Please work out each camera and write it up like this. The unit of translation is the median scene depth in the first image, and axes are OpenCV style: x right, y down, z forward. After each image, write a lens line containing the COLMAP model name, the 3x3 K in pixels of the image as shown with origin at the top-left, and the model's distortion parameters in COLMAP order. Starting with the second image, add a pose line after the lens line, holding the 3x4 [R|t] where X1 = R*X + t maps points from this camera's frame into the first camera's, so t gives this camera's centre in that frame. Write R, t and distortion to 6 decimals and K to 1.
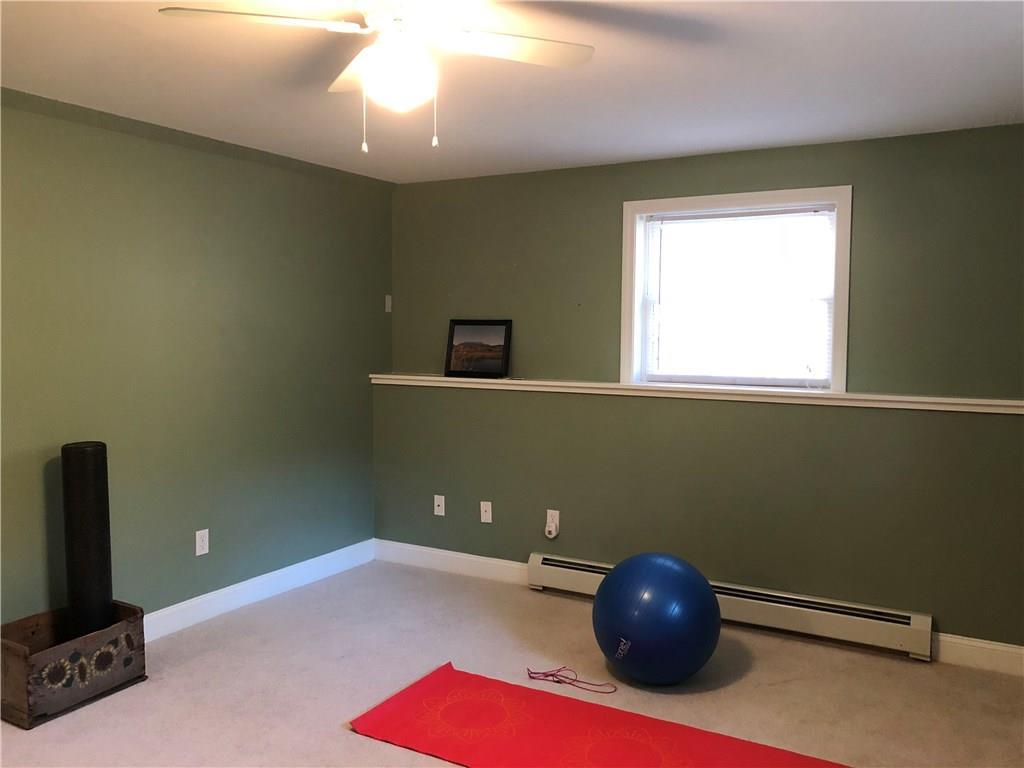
lens RADIAL K [[846.2, 0, 512.0], [0, 846.2, 384.0], [0, 0, 1]] dist [0.146526, -0.314076]
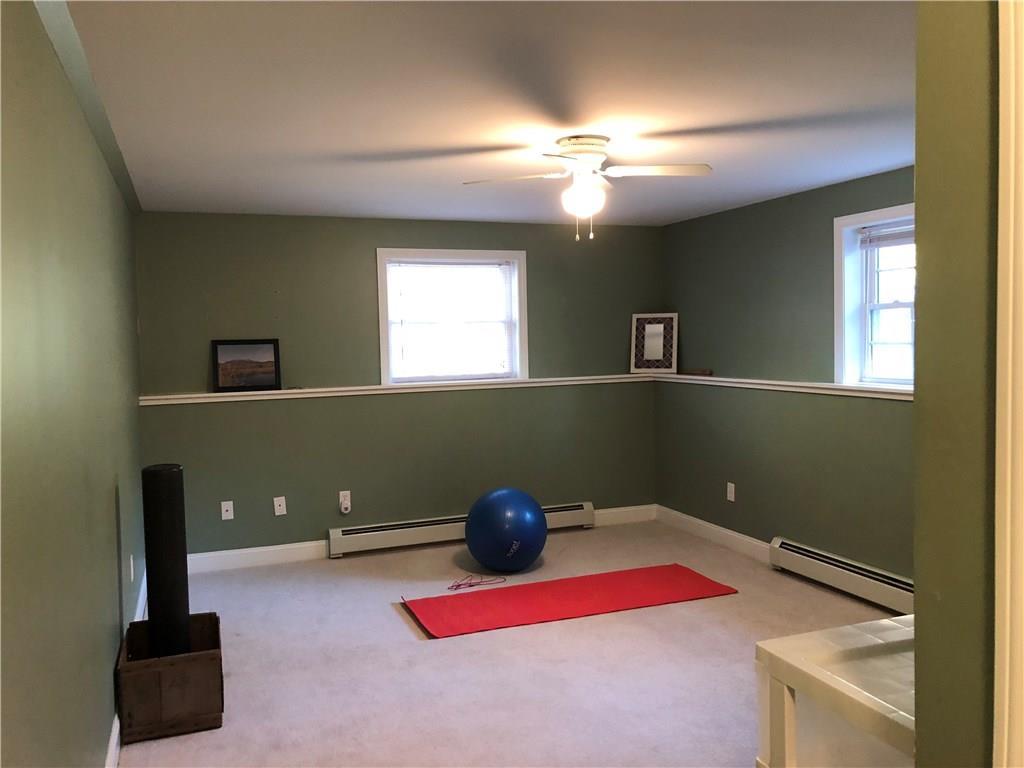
lens RADIAL K [[846.2, 0, 512.0], [0, 846.2, 384.0], [0, 0, 1]] dist [0.146526, -0.314076]
pose [[0.628964, -0.062998, 0.774877, -0.720782], [0.081667, 0.996551, 0.014731, -0.005293], [-0.773133, 0.054017, 0.631940, 0.014480]]
